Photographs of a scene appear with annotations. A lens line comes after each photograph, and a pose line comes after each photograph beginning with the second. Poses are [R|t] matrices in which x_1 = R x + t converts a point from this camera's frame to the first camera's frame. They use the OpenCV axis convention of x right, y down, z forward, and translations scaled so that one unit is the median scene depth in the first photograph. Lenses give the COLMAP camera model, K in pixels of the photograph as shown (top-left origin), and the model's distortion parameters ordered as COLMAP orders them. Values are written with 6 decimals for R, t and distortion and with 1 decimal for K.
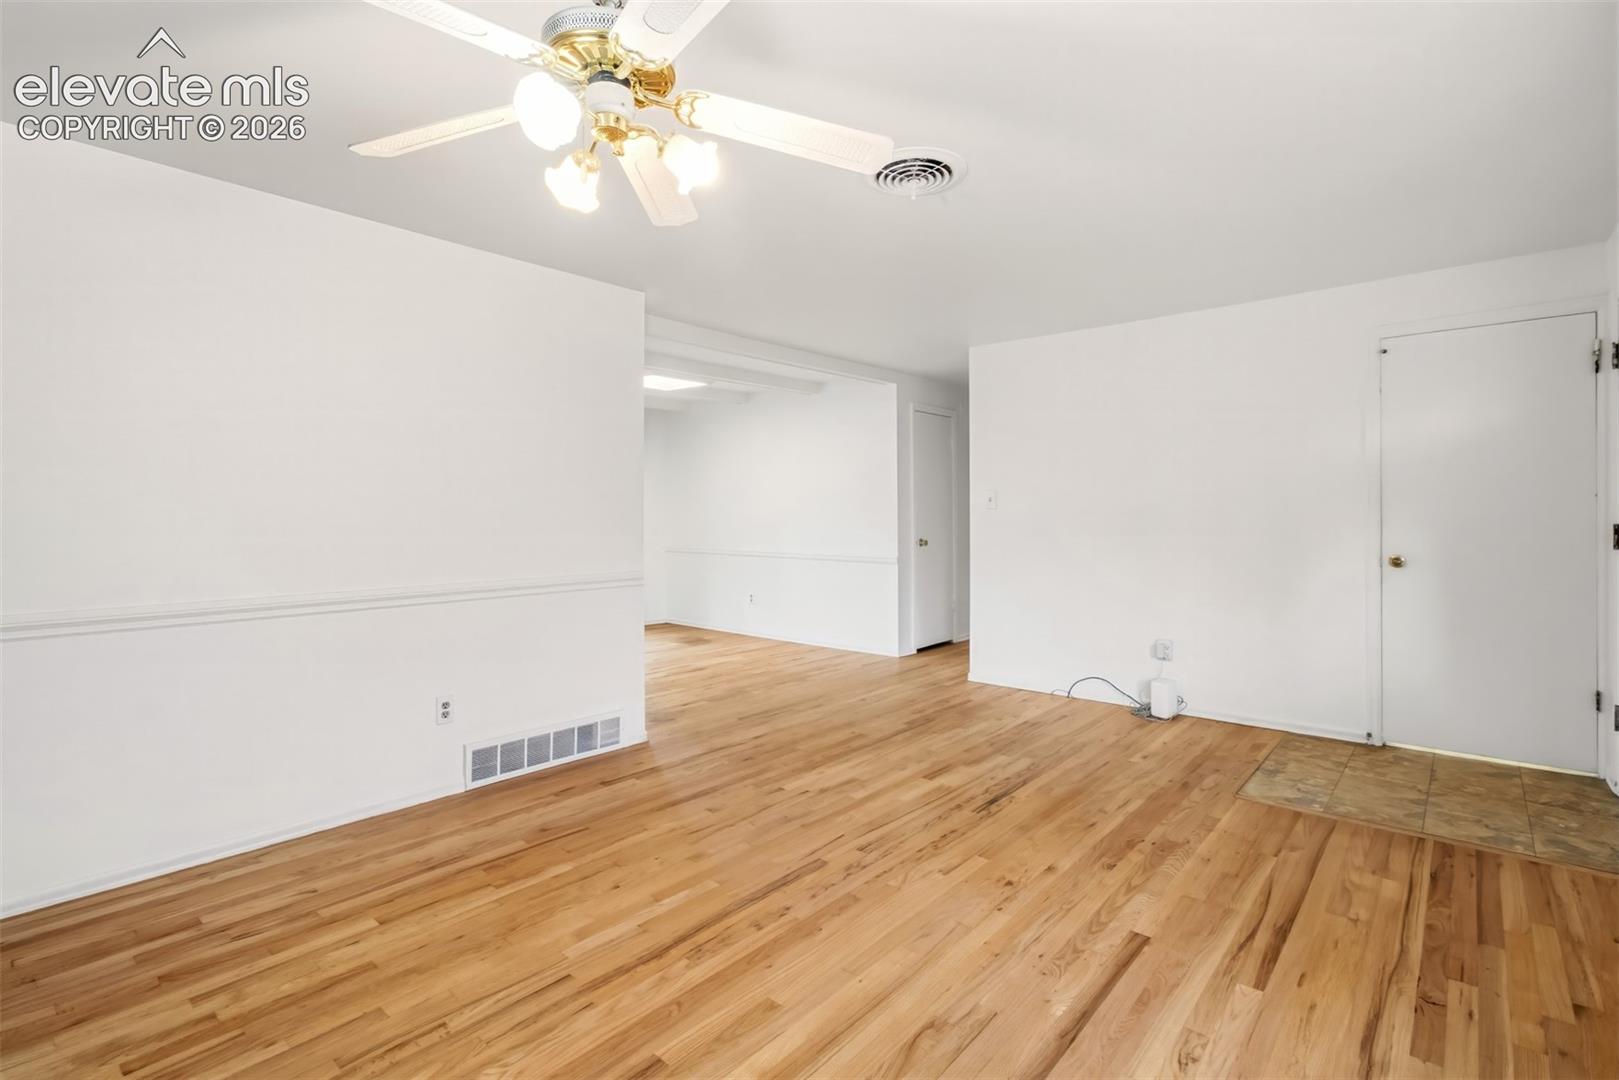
lens RADIAL K [[754.0, 0, 813.3], [0, 754.0, 533.4], [0, 0, 1]] dist [-0.000028, 0.012558]
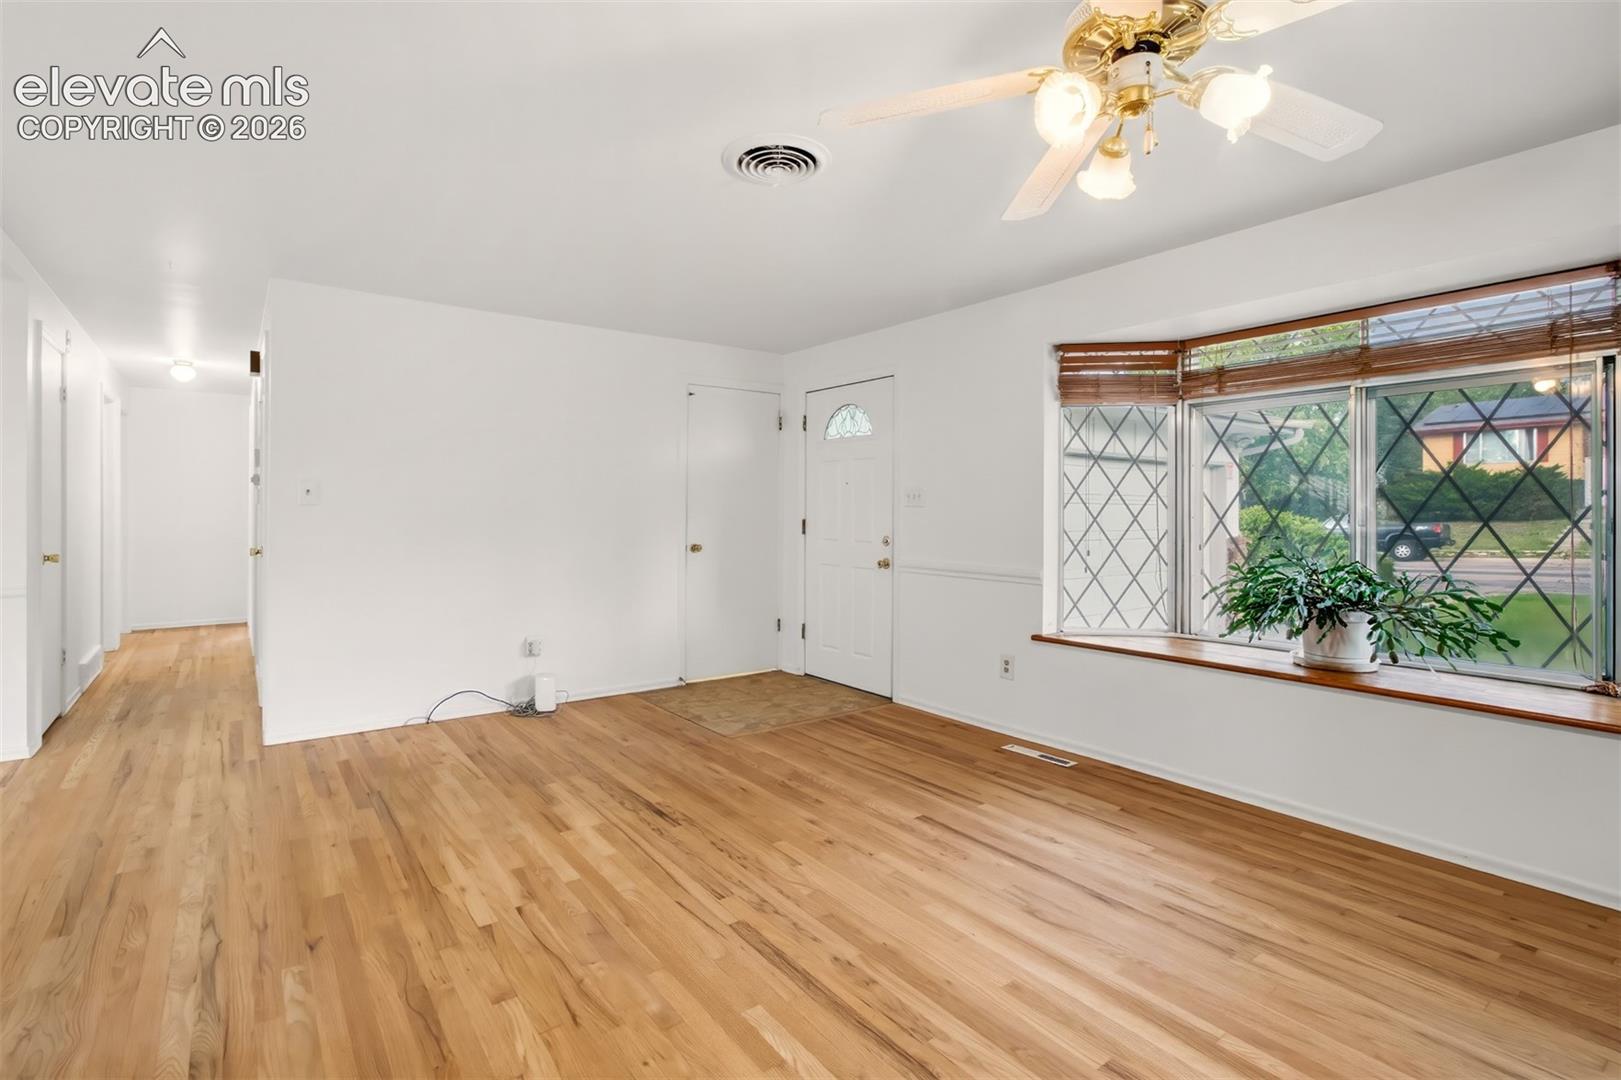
lens RADIAL K [[755.0, 0, 814.3], [0, 755.0, 533.4], [0, 0, 1]] dist [-0.000028, 0.012558]
pose [[0.199481, -0.014767, 0.979790, -0.690632], [0.010315, 0.999863, 0.012969, -0.009186], [-0.979847, 0.007520, 0.199606, 0.650681]]
